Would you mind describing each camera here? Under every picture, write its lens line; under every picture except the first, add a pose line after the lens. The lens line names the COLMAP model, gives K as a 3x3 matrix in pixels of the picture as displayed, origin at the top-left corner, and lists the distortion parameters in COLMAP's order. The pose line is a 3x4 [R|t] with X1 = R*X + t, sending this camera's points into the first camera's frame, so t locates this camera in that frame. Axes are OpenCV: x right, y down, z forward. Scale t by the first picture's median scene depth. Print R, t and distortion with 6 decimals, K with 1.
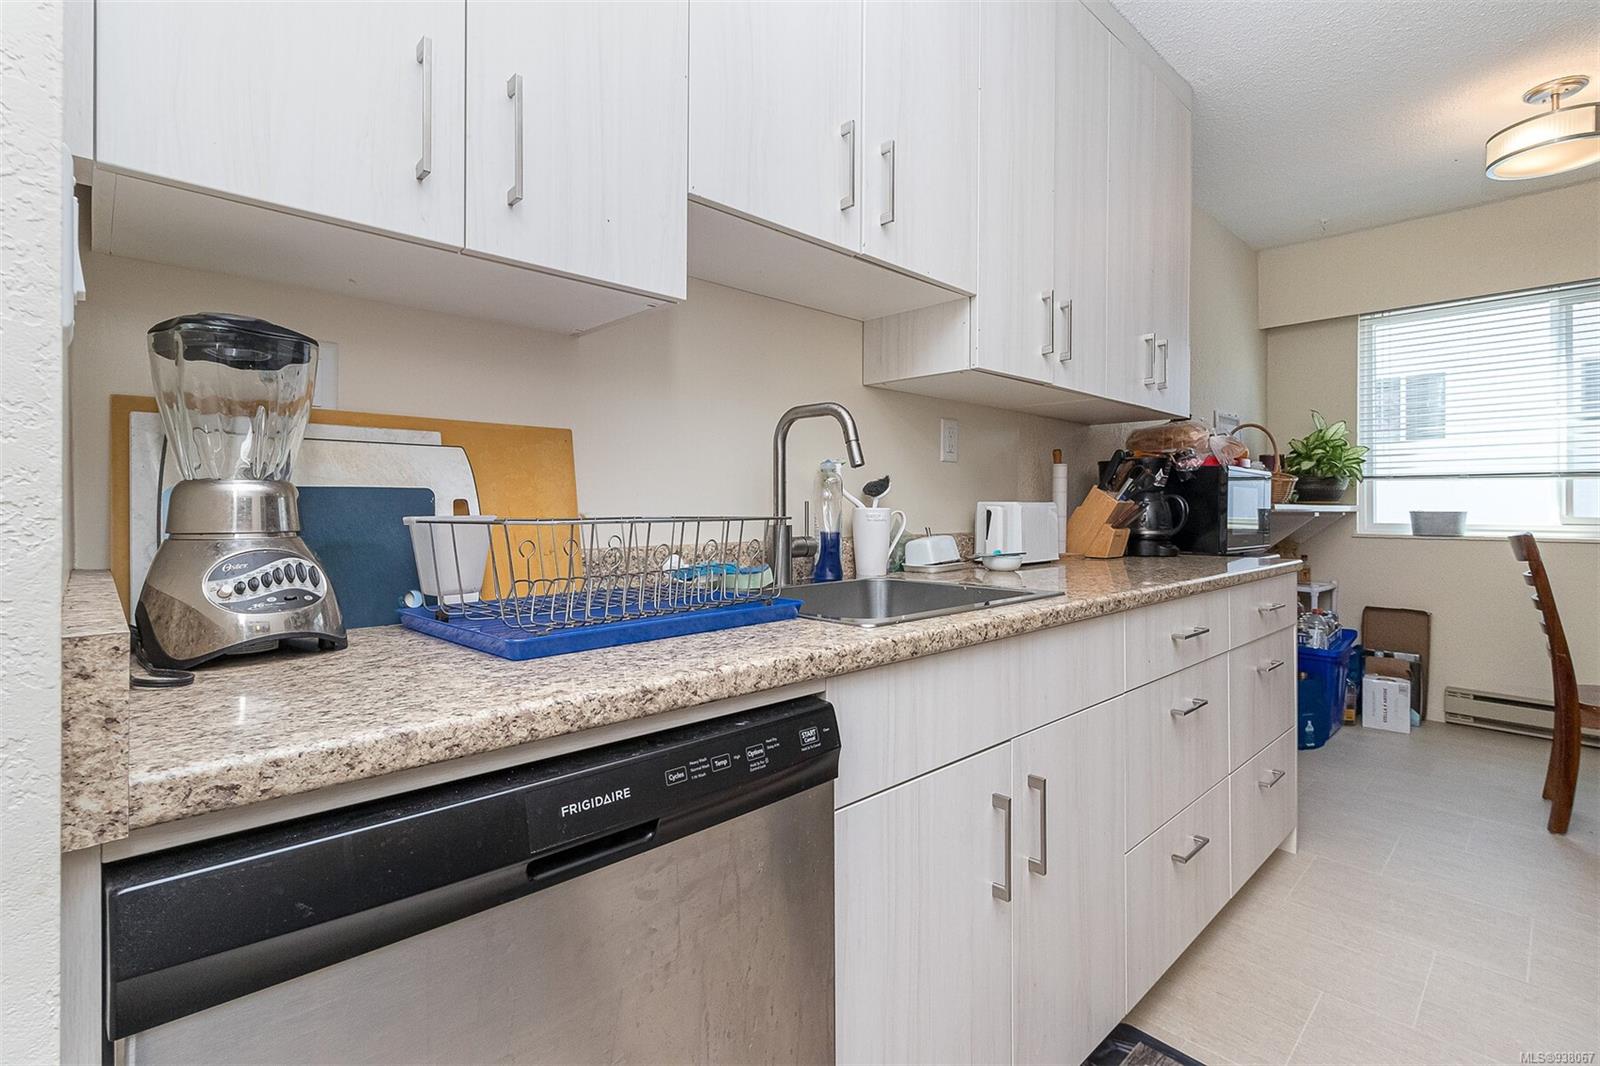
lens RADIAL K [[748.1, 0, 797.3], [0, 748.1, 502.5], [0, 0, 1]] dist [0.003405, 0.000051]
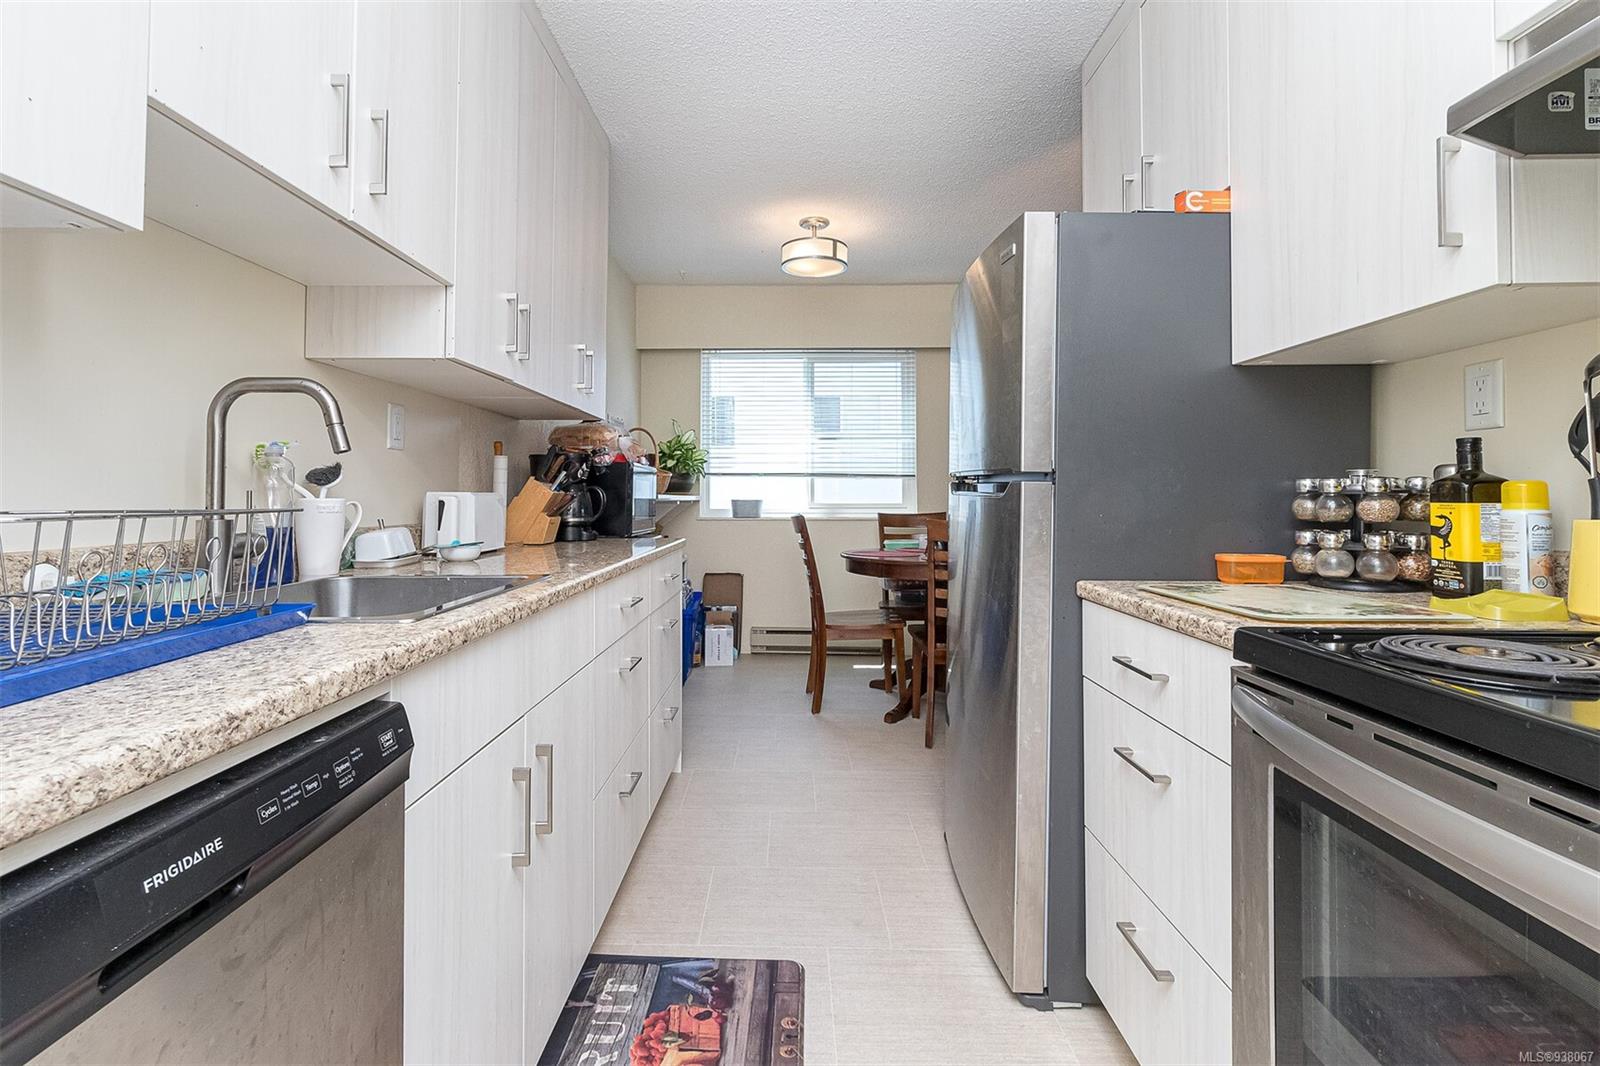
lens RADIAL K [[740.9, 0, 795.0], [0, 740.9, 474.3], [0, 0, 1]] dist [0.001642, -0.000131]
pose [[0.693932, 0.020563, 0.719747, -0.140543], [-0.002574, 0.999657, -0.026077, 0.000126], [-0.720036, 0.016243, 0.693746, -0.011552]]
